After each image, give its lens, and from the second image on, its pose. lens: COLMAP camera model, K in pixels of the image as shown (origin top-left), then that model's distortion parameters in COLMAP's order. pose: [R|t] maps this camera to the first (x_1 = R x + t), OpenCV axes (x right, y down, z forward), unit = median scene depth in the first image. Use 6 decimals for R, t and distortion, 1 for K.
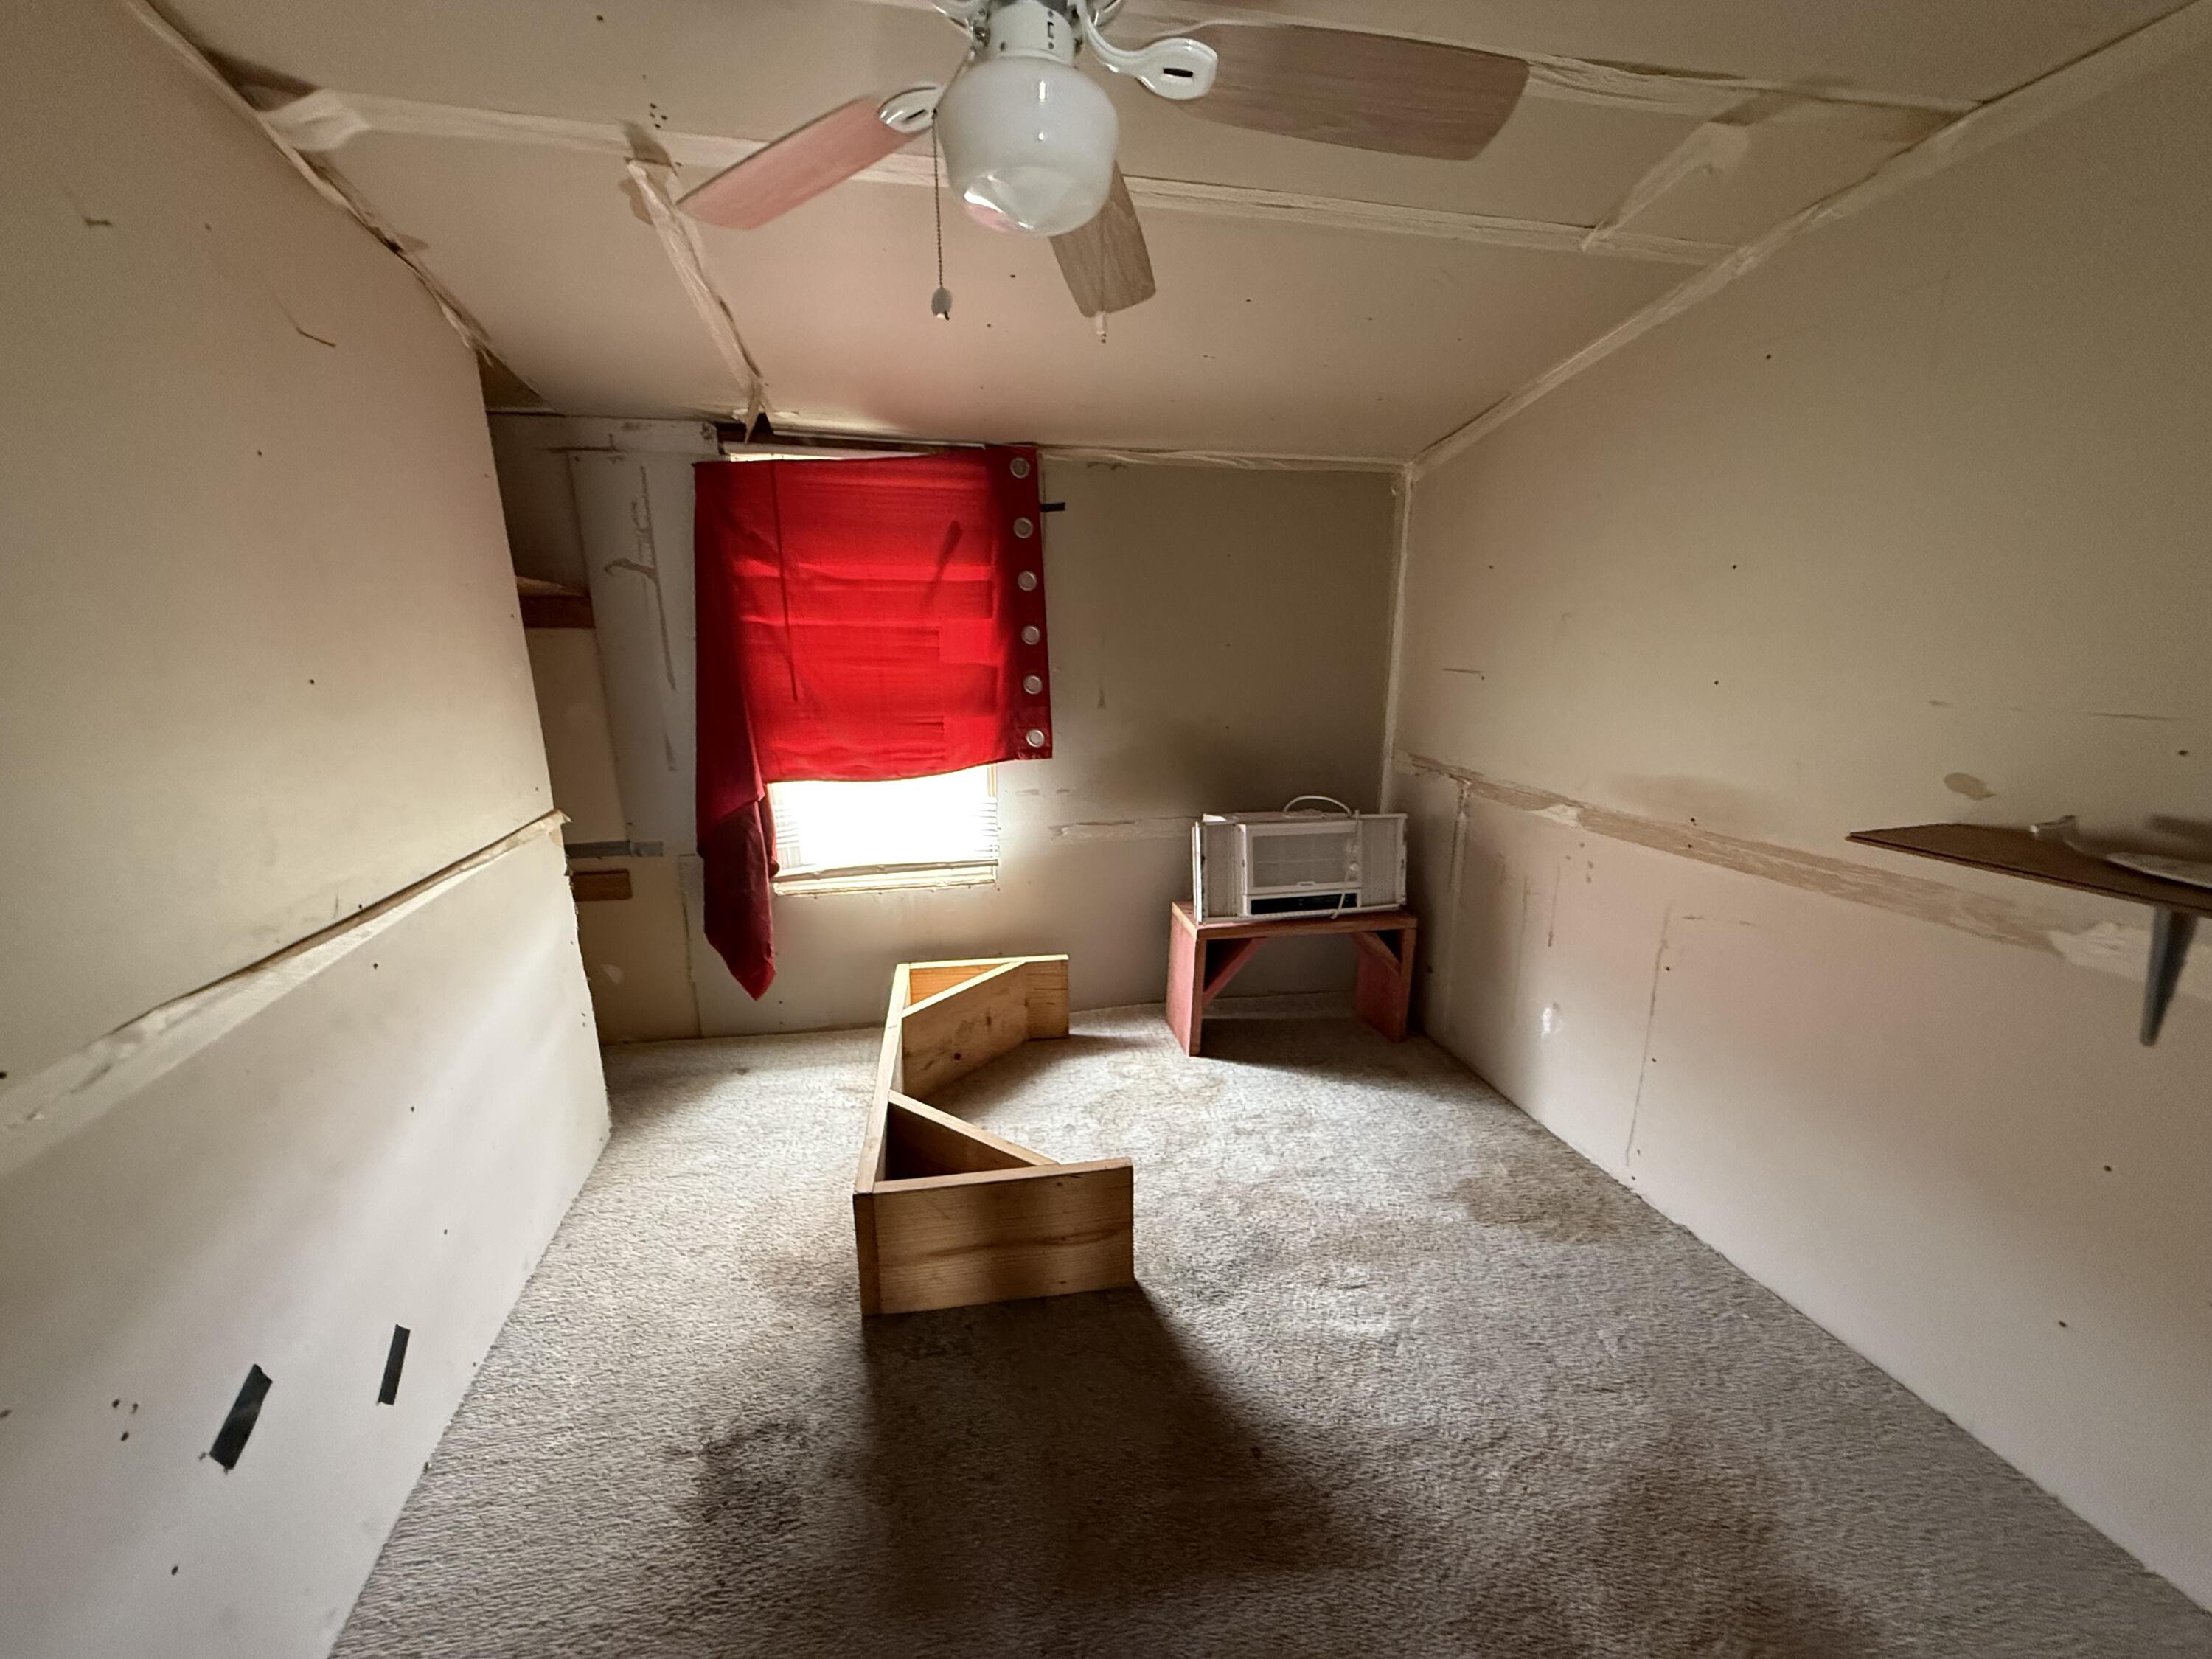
lens RADIAL K [[882.4, 0, 1102.9], [0, 882.4, 821.9], [0, 0, 1]] dist [0.000668, 0.000032]
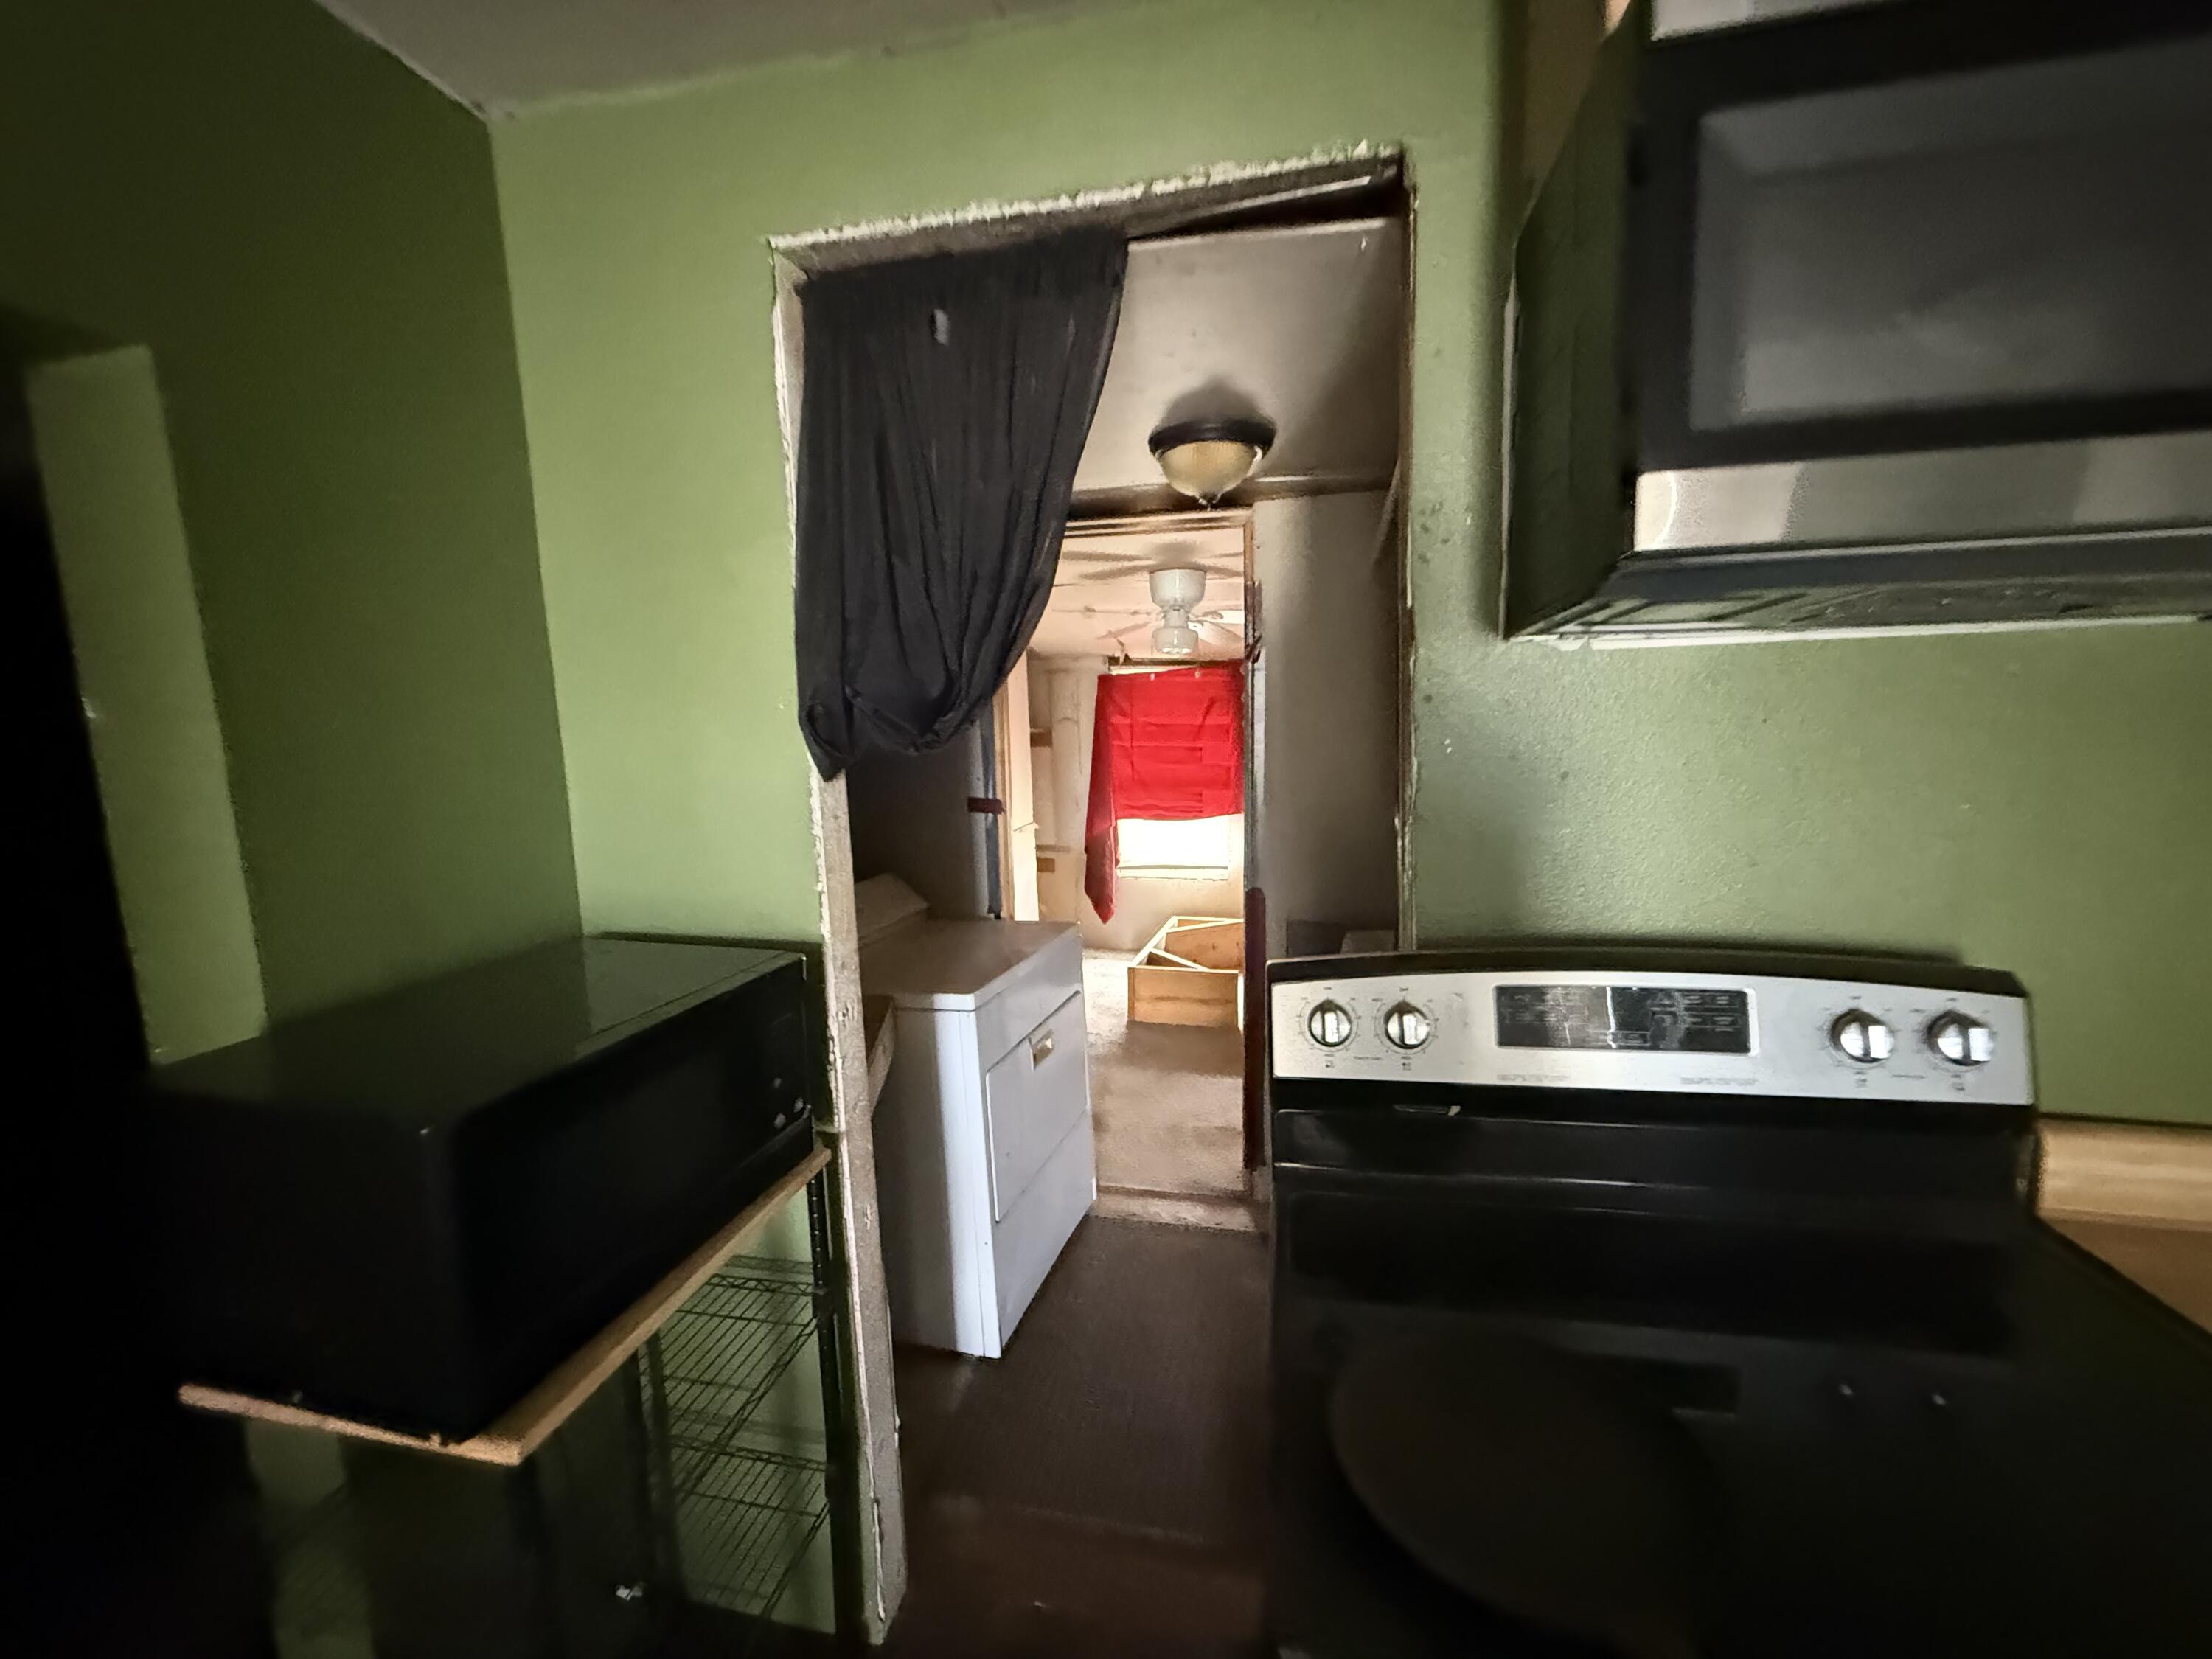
lens RADIAL K [[882.4, 0, 1109.7], [0, 882.4, 827.9], [0, 0, 1]] dist [0.000668, 0.000032]
pose [[0.915951, 0.044444, -0.398820, 0.449323], [-0.085147, 0.992743, -0.084924, 0.159850], [0.392152, 0.111744, 0.913088, -0.938867]]
